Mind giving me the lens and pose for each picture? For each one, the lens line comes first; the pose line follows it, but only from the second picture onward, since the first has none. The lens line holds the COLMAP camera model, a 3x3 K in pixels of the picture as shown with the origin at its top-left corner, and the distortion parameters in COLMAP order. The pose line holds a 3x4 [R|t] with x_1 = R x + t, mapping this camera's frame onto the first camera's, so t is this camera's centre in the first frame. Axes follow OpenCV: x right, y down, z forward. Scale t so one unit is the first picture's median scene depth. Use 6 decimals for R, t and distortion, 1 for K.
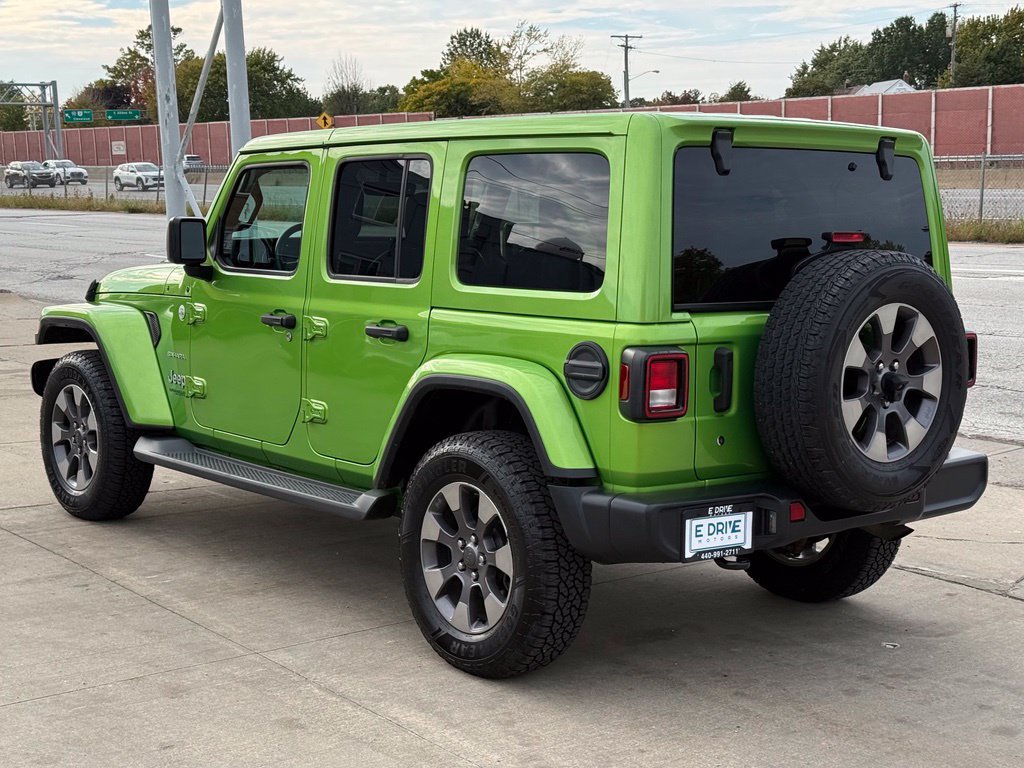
lens RADIAL K [[1535.9, 0, 524.3], [0, 1535.9, 384.2], [0, 0, 1]] dist [0.141199, 0.000000]
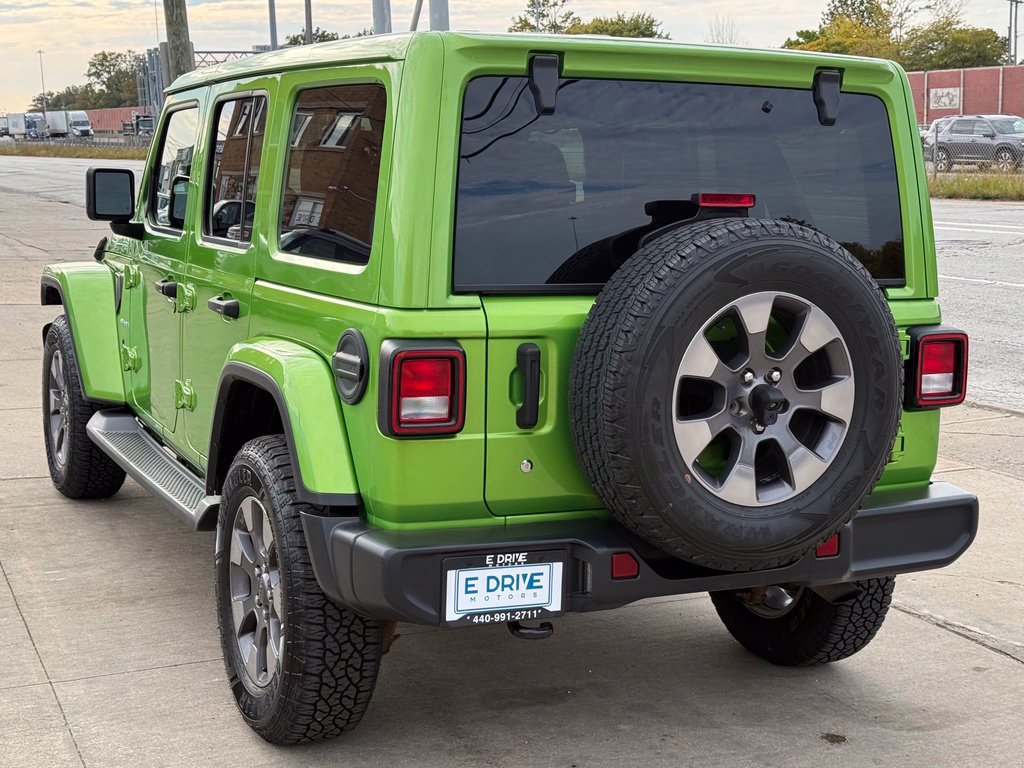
lens RADIAL K [[1535.9, 0, 533.1], [0, 1535.9, 374.6], [0, 0, 1]] dist [0.141199, 0.000000]
pose [[0.973225, 0.041485, -0.226081, 0.296410], [-0.037712, 0.999068, 0.020983, -0.023991], [0.226741, -0.011895, 0.973882, 0.261197]]
